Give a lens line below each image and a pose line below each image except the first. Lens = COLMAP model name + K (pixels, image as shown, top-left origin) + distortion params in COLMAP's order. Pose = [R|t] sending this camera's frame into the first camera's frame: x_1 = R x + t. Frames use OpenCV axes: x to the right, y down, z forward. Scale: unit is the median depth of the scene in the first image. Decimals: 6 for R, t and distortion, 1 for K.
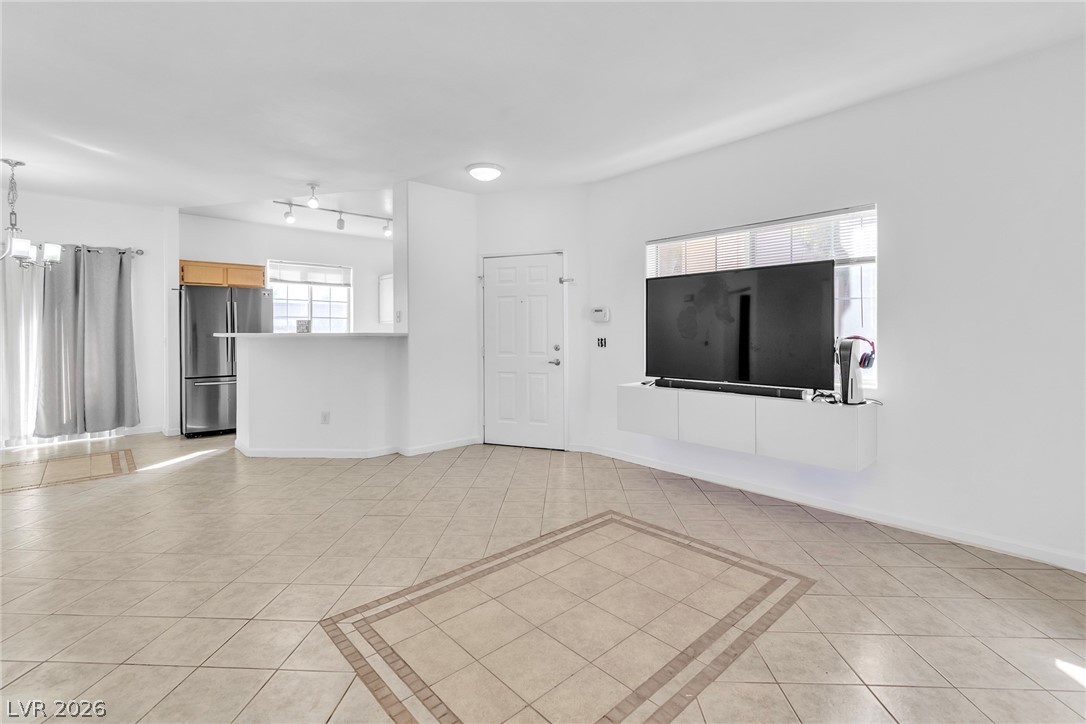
lens RADIAL K [[487.6, 0, 543.8], [0, 487.6, 332.8], [0, 0, 1]] dist [0.010910, -0.004080]
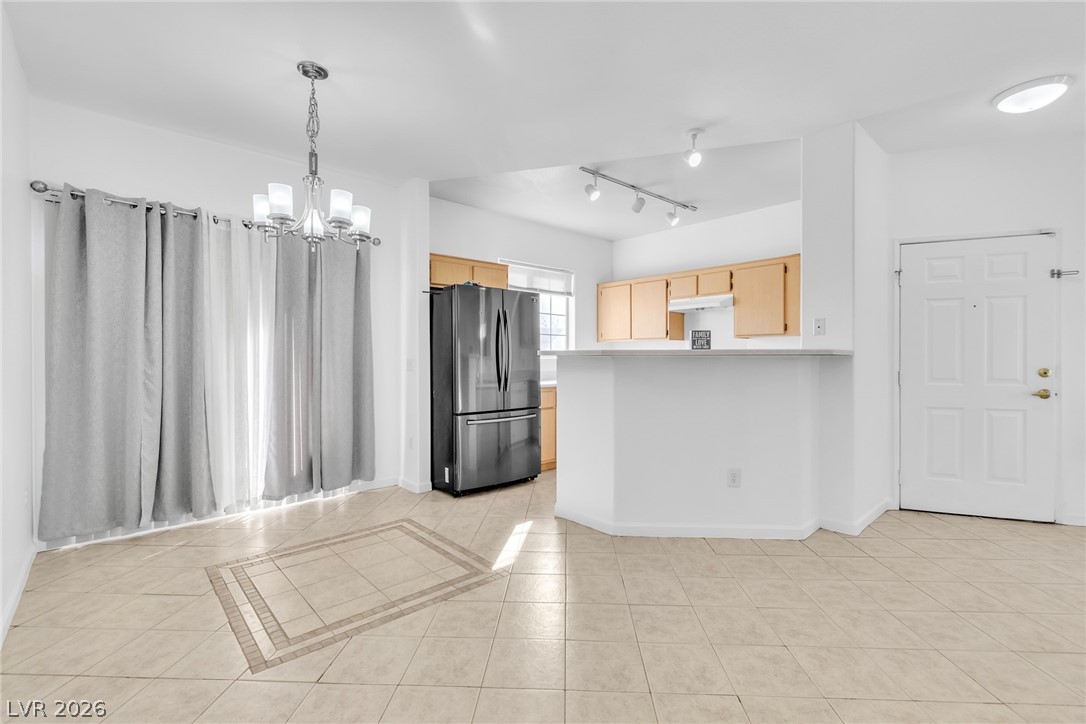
lens RADIAL K [[487.6, 0, 545.6], [0, 487.6, 359.9], [0, 0, 1]] dist [0.010910, -0.004080]
pose [[0.999976, 0.001086, 0.006833, -0.668901], [-0.001102, 0.999997, 0.002350, 0.011727], [-0.006830, -0.002358, 0.999974, 0.314791]]
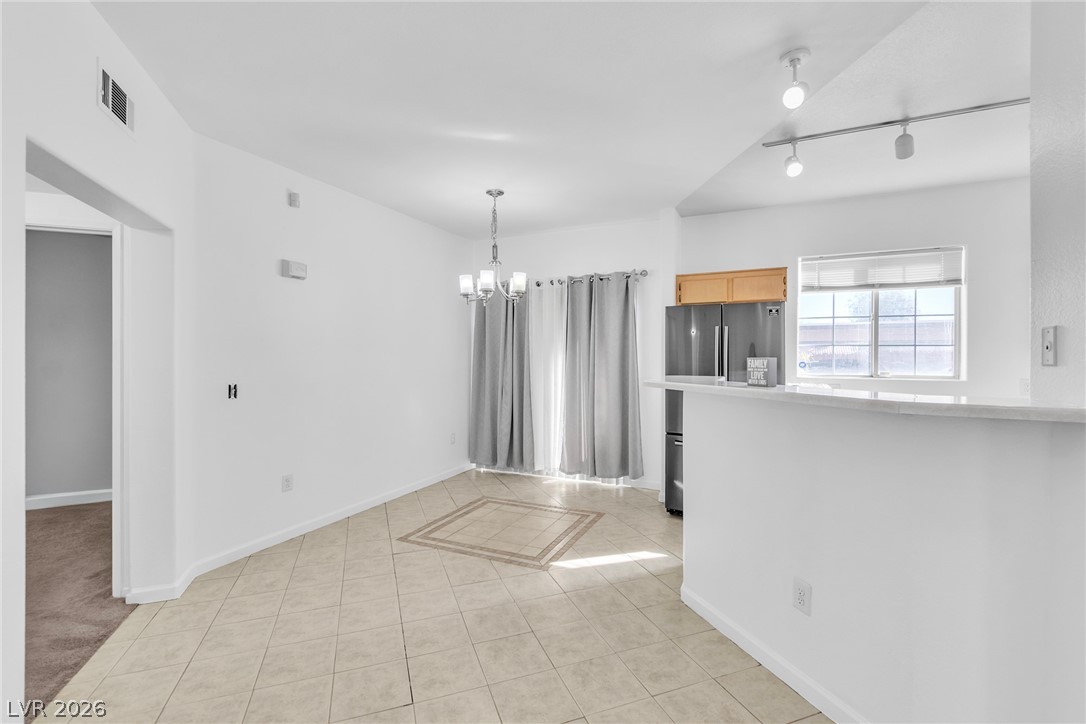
lens RADIAL K [[487.6, 0, 541.2], [0, 487.6, 361.0], [0, 0, 1]] dist [0.010910, -0.004080]
pose [[0.387985, 0.012154, -0.921586, -0.140532], [-0.006230, 0.999925, 0.010564, -0.025420], [0.921645, 0.001642, 0.388031, 0.599916]]
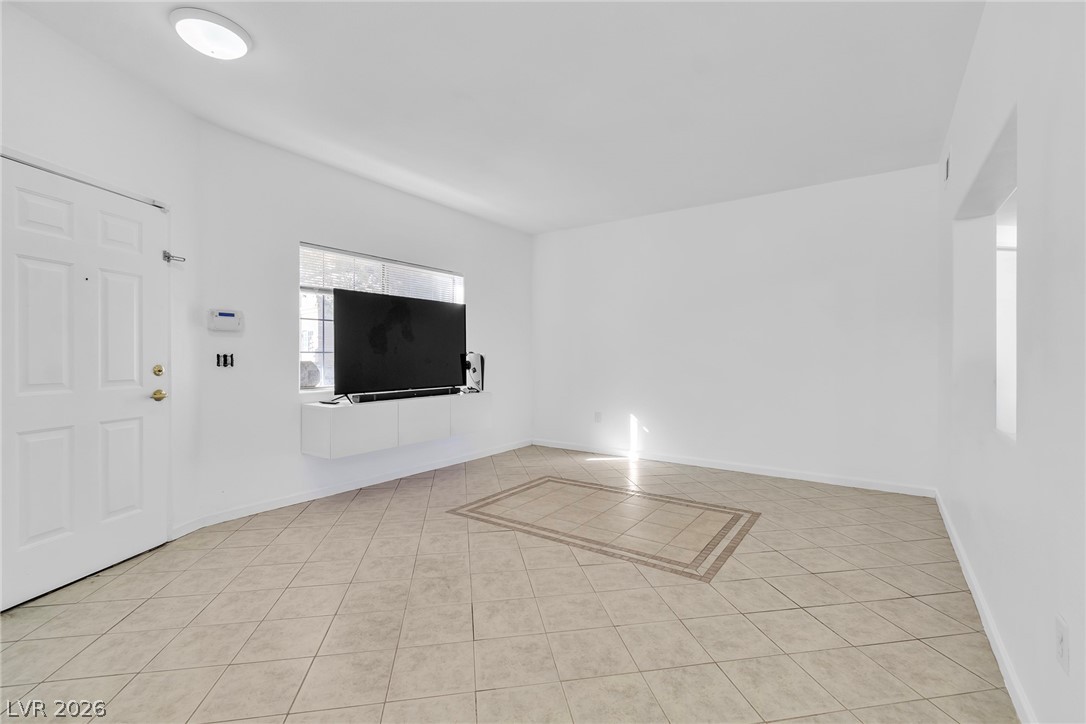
lens RADIAL K [[487.6, 0, 533.1], [0, 487.6, 359.2], [0, 0, 1]] dist [0.010910, -0.004080]
pose [[-0.203311, -0.004215, 0.979105, -0.625639], [0.000998, 0.999989, 0.004512, 0.014589], [-0.979114, 0.001895, -0.203304, 0.674863]]
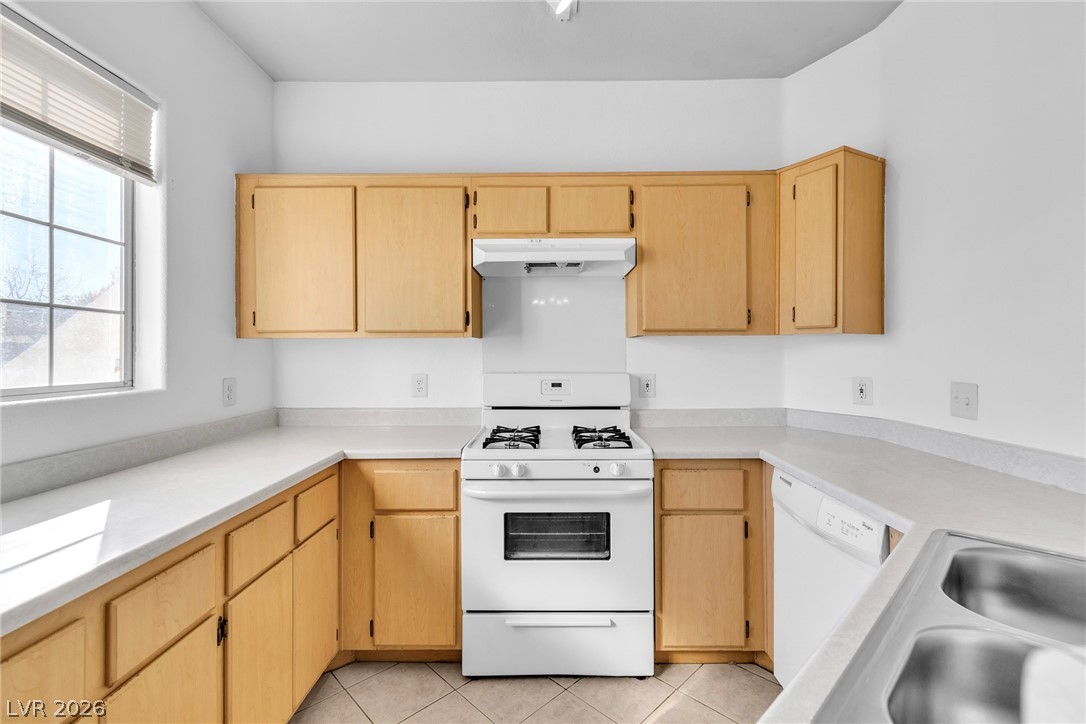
lens RADIAL K [[487.6, 0, 549.1], [0, 487.6, 351.1], [0, 0, 1]] dist [0.010910, -0.004080]
pose [[0.665791, -0.000001, 0.746138, -0.669753], [0.006877, 0.999958, -0.006135, -0.014390], [-0.746107, 0.009216, 0.665763, 1.059849]]
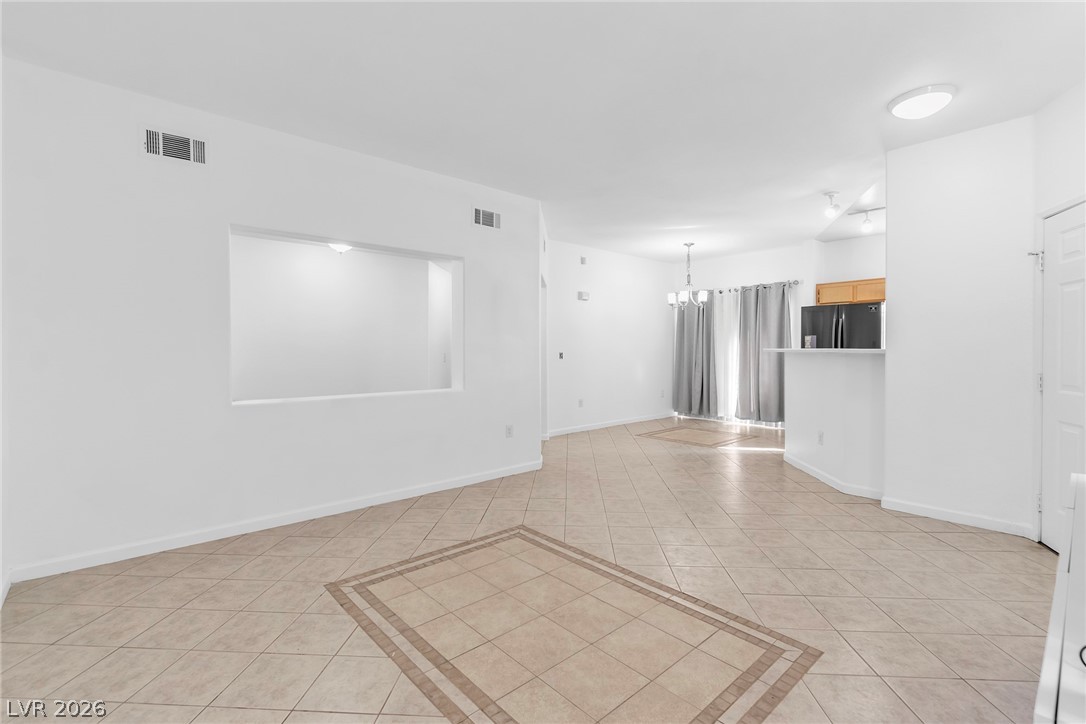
lens RADIAL K [[487.6, 0, 547.3], [0, 487.6, 353.9], [0, 0, 1]] dist [0.010910, -0.004080]
pose [[0.002158, 0.014634, -0.999891, 0.471292], [-0.003276, 0.999888, 0.014627, -0.001839], [0.999992, 0.003245, 0.002205, 0.437896]]
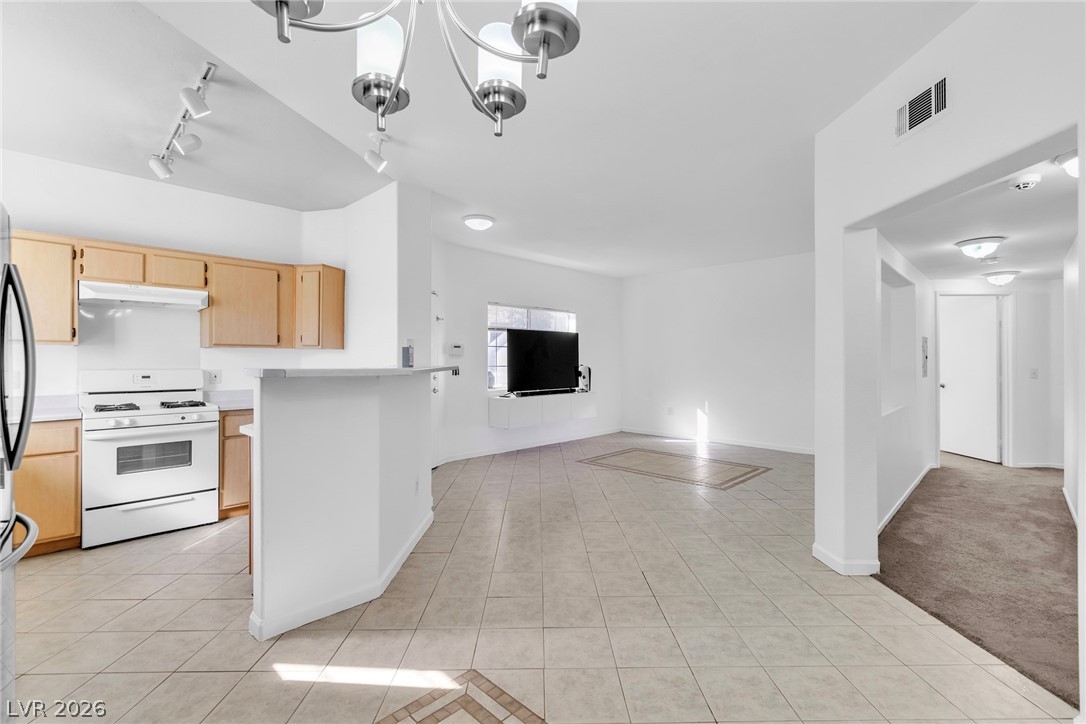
lens RADIAL K [[487.6, 0, 545.7], [0, 487.6, 360.2], [0, 0, 1]] dist [0.010910, -0.004080]
pose [[-0.069994, 0.003897, 0.997540, -1.105511], [0.002985, 0.999989, -0.003697, -0.005048], [-0.997543, 0.002718, -0.070005, 0.812102]]
